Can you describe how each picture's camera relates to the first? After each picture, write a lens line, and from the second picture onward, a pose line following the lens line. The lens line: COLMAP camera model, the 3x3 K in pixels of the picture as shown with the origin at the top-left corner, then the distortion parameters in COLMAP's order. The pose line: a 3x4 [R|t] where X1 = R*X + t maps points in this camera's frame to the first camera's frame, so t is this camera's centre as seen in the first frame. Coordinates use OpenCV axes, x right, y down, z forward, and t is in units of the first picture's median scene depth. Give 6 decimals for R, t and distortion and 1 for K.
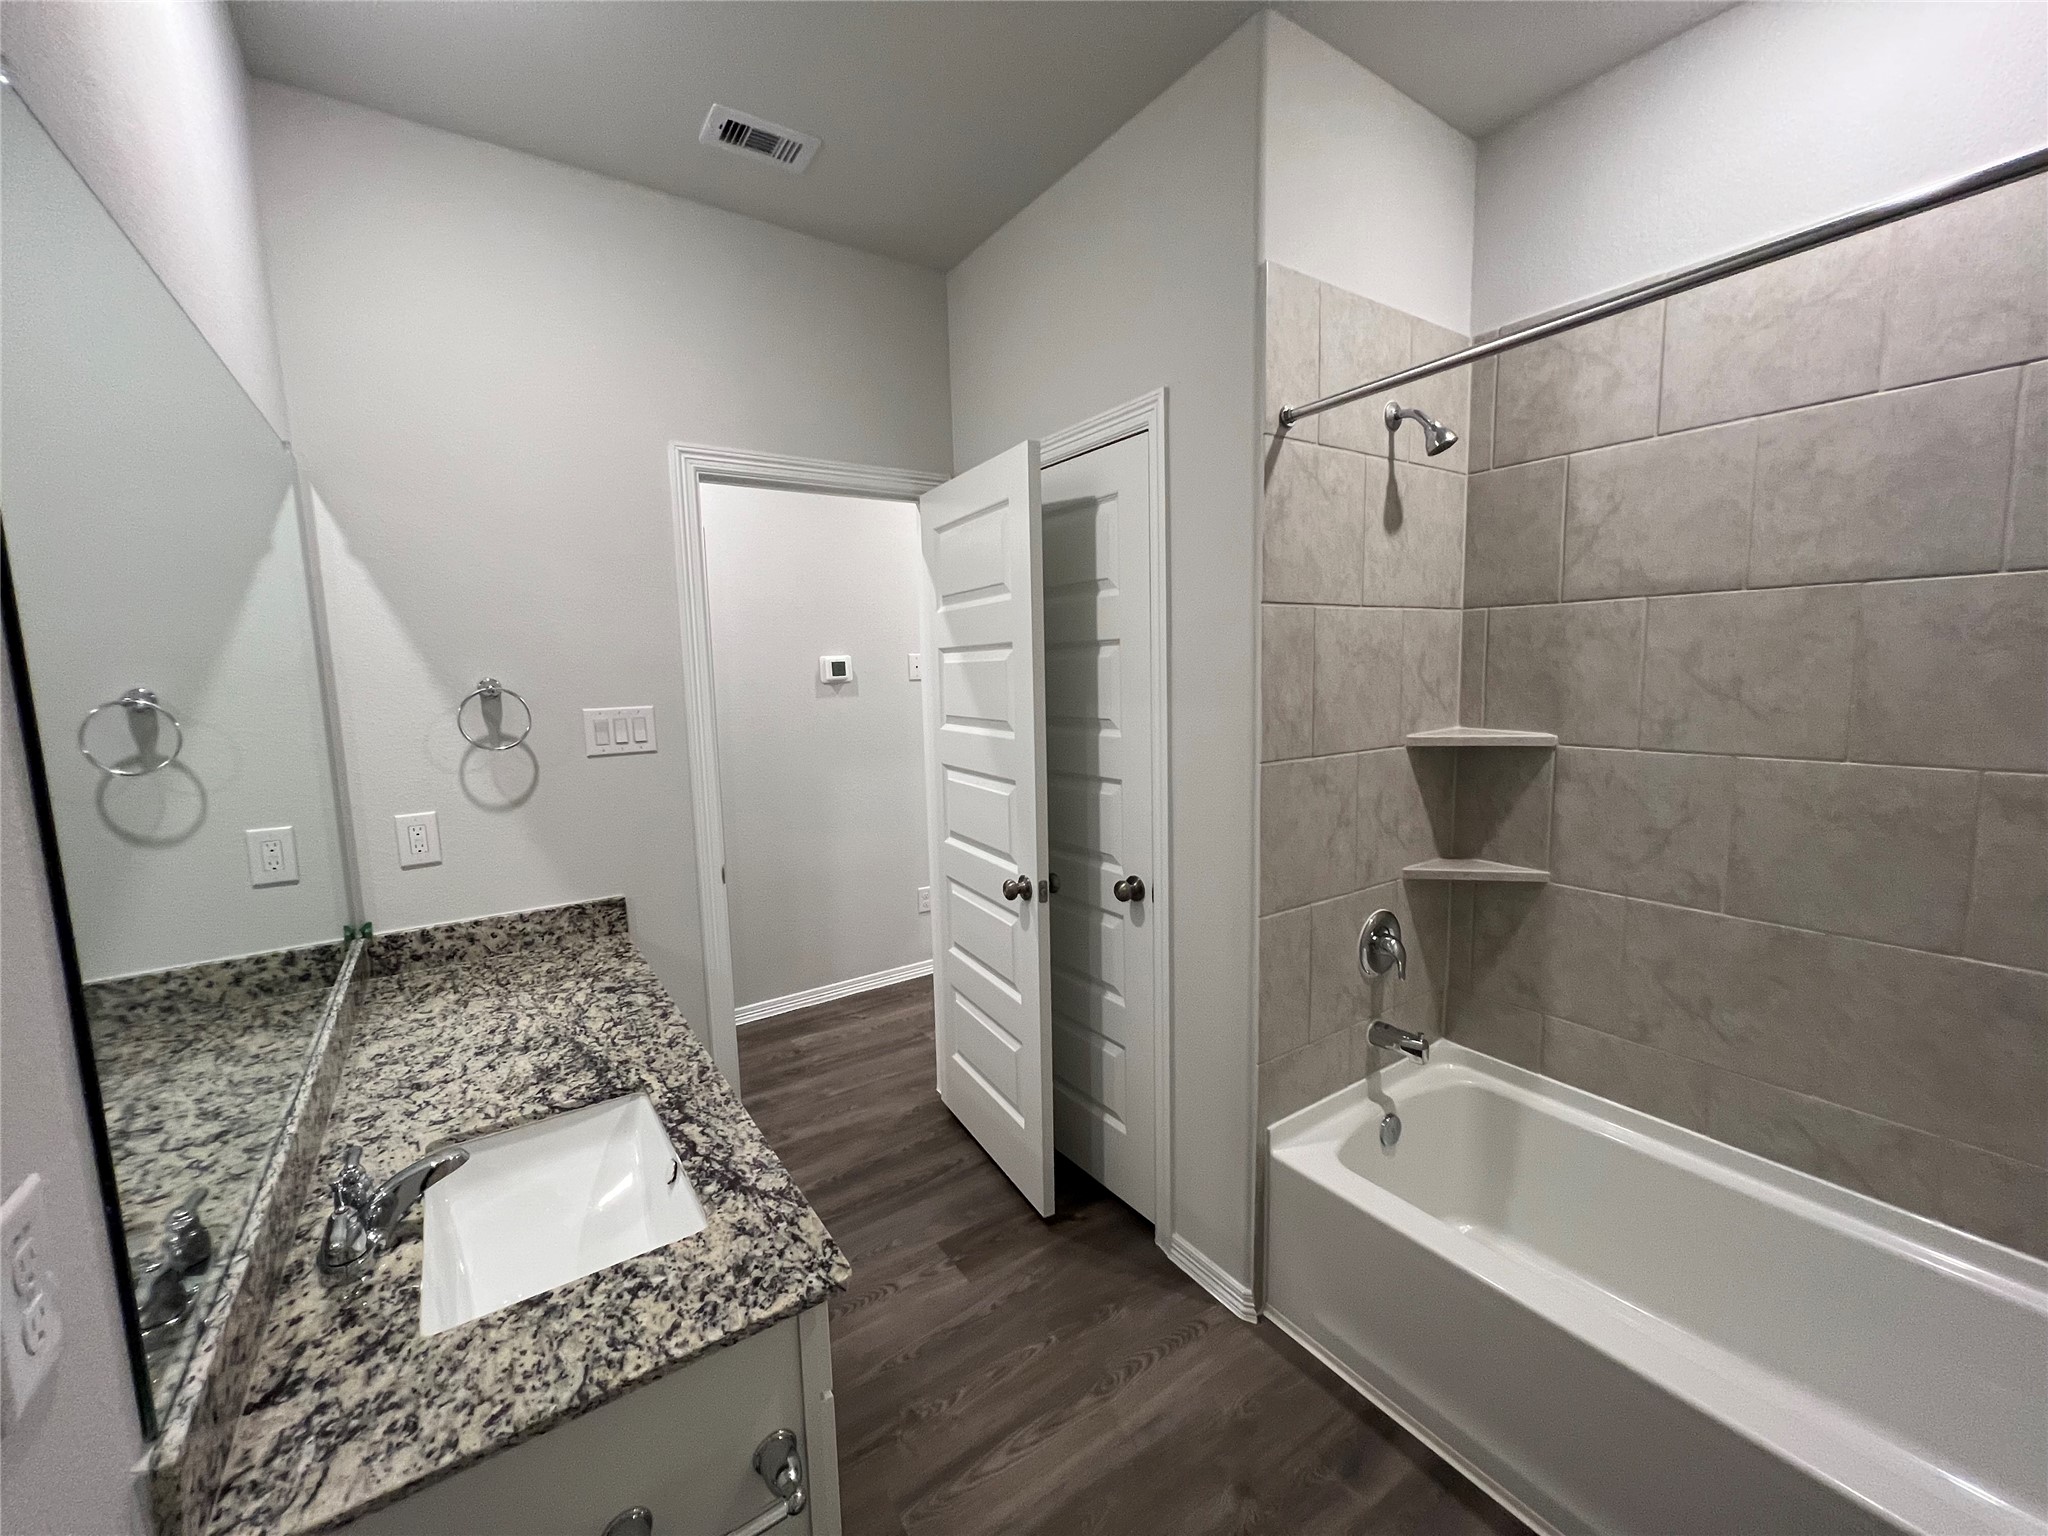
lens RADIAL K [[821.1, 0, 1017.9], [0, 821.1, 767.4], [0, 0, 1]] dist [-0.002687, 0.000907]
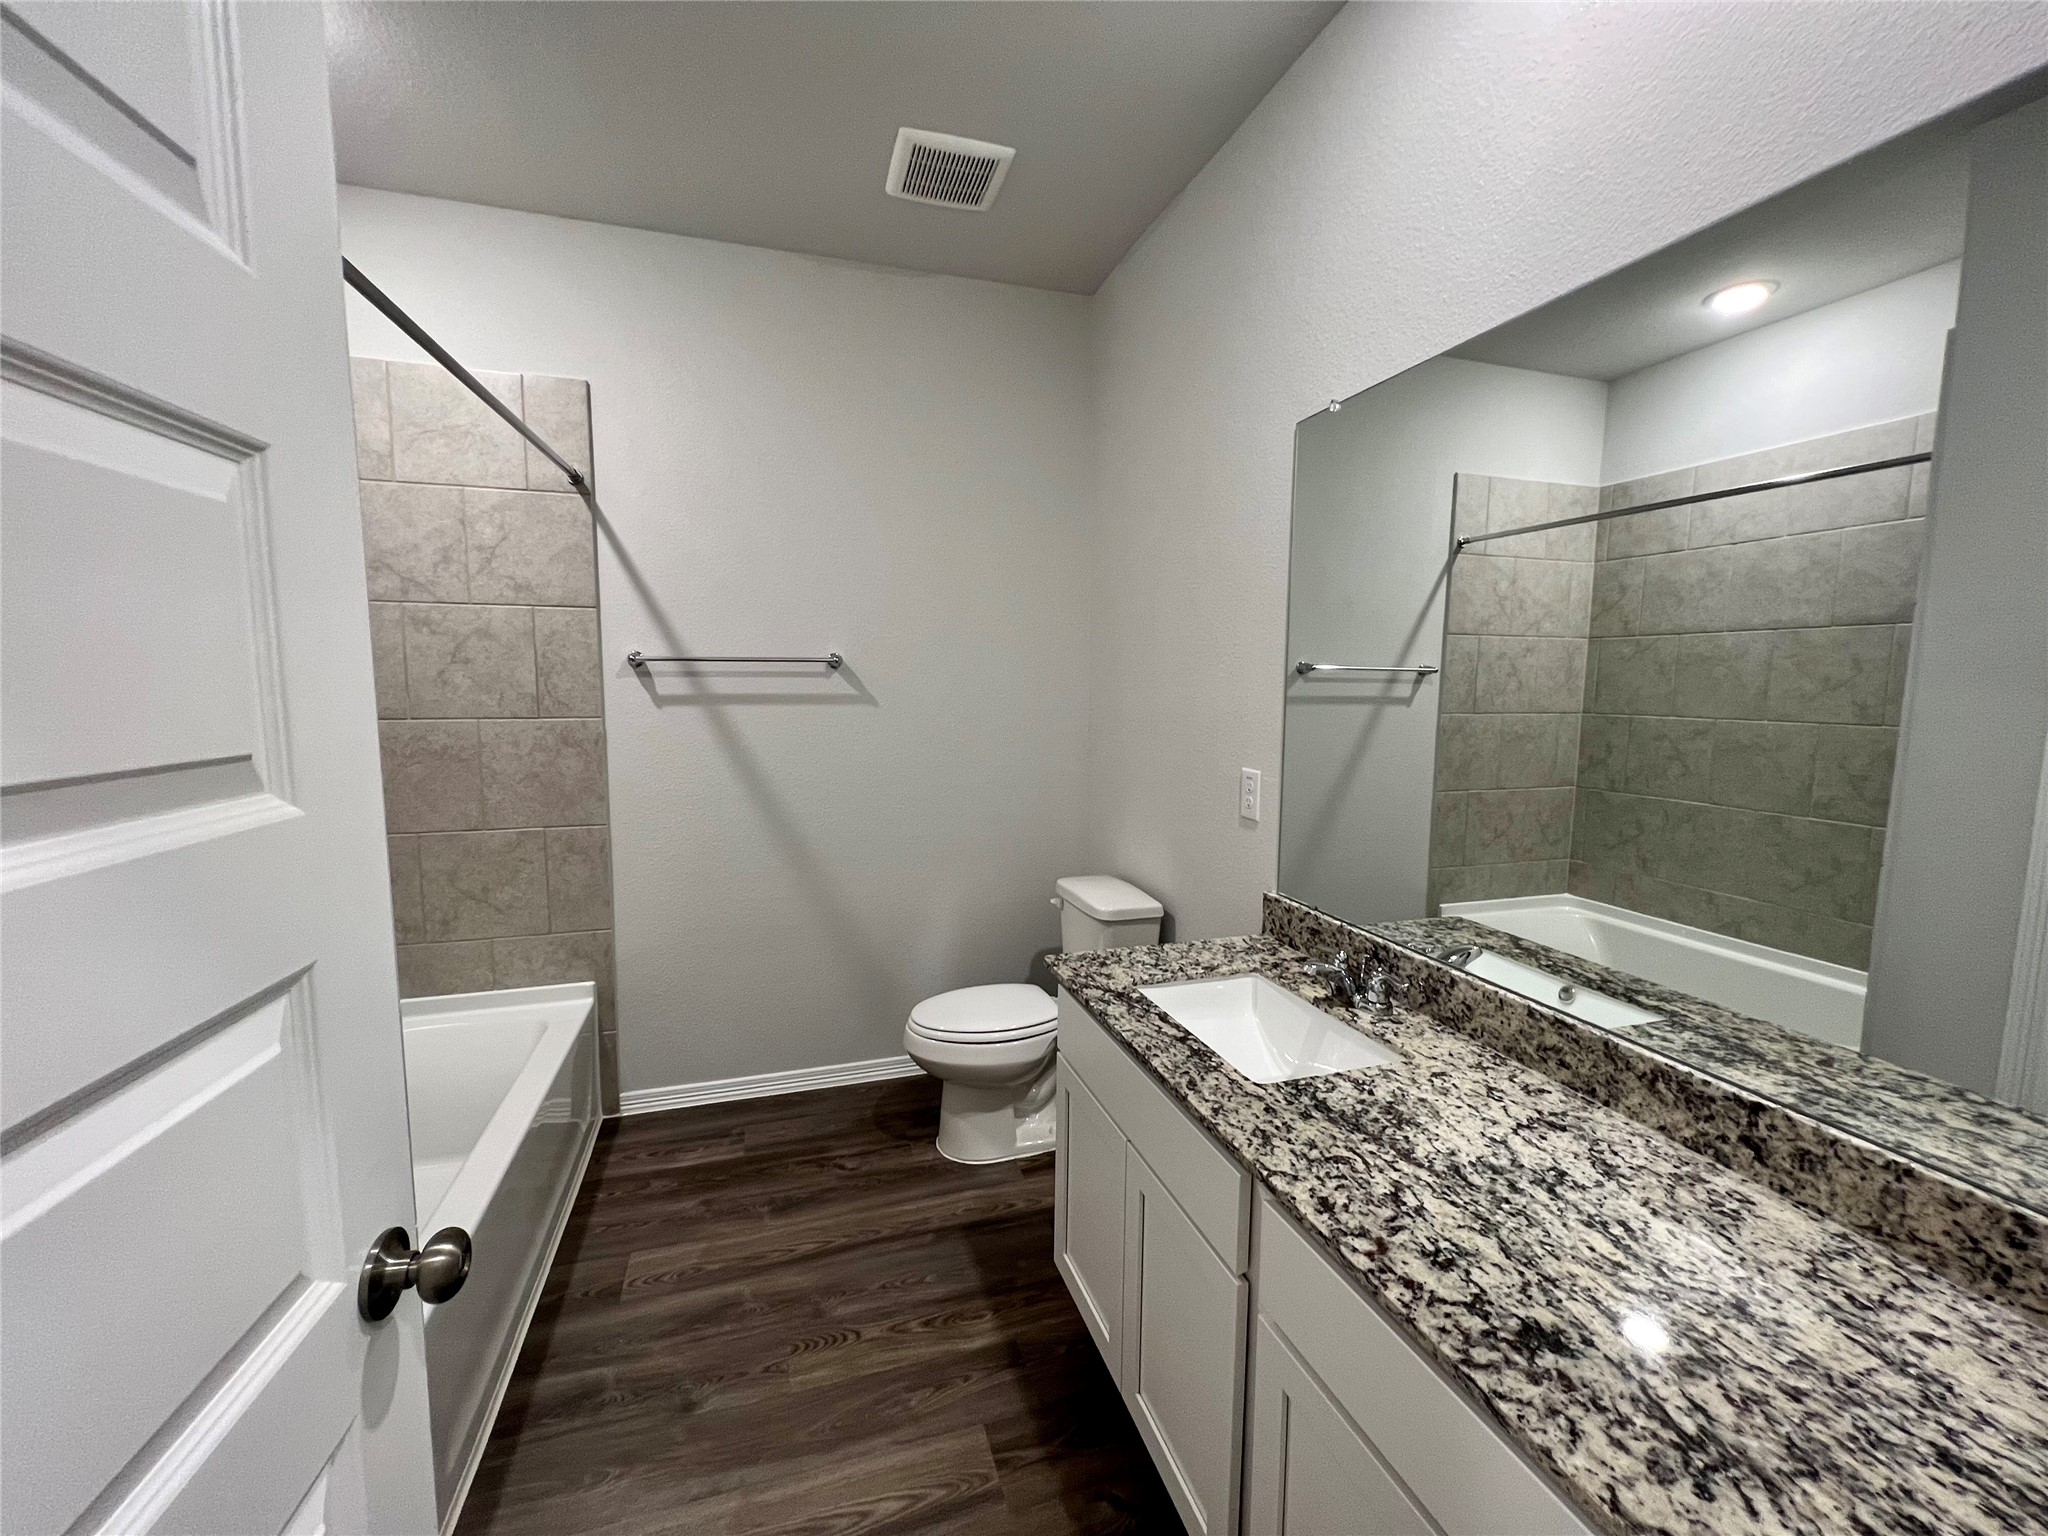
lens RADIAL K [[821.1, 0, 1017.9], [0, 821.1, 767.4], [0, 0, 1]] dist [-0.002687, 0.000907]
pose [[-0.956924, -0.009493, 0.290182, -0.449023], [0.055294, 0.975214, 0.214243, -0.141488], [-0.285023, 0.221060, -0.932681, 1.751773]]
